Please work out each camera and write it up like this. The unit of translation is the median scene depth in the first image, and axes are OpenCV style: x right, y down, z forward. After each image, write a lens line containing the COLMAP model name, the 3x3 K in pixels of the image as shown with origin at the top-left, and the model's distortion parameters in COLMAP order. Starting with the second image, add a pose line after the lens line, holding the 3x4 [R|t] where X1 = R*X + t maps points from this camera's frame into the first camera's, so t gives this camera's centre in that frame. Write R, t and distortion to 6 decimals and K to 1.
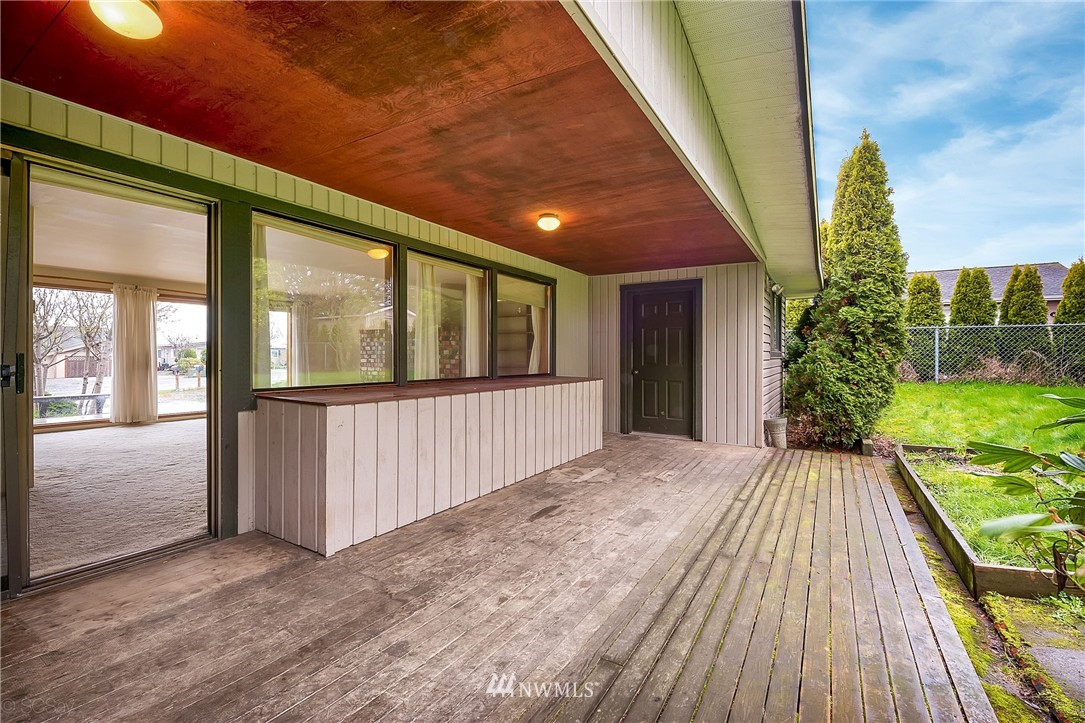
lens RADIAL K [[477.4, 0, 541.1], [0, 477.4, 357.6], [0, 0, 1]] dist [-0.001915, -0.000407]
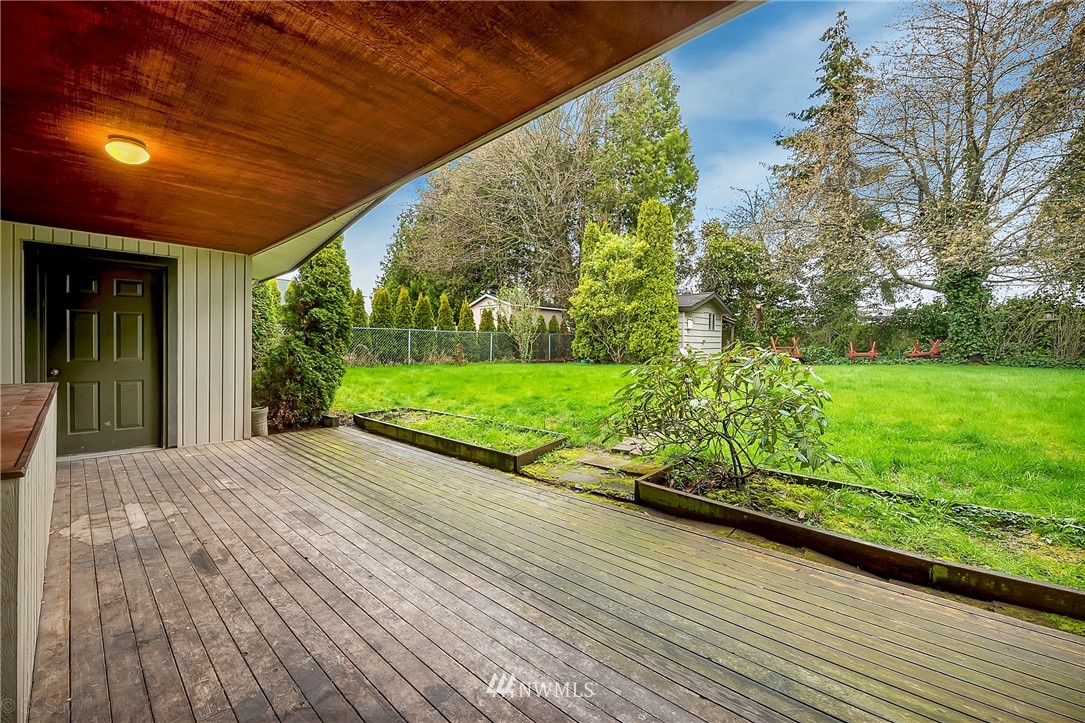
lens RADIAL K [[439.4, 0, 539.9], [0, 439.4, 355.1], [0, 0, 1]] dist [-0.001341, -0.000160]
pose [[0.199283, -0.016114, 0.979810, -0.476501], [0.002145, 0.999870, 0.016007, -0.005052], [-0.979940, -0.001088, 0.199291, 0.308108]]
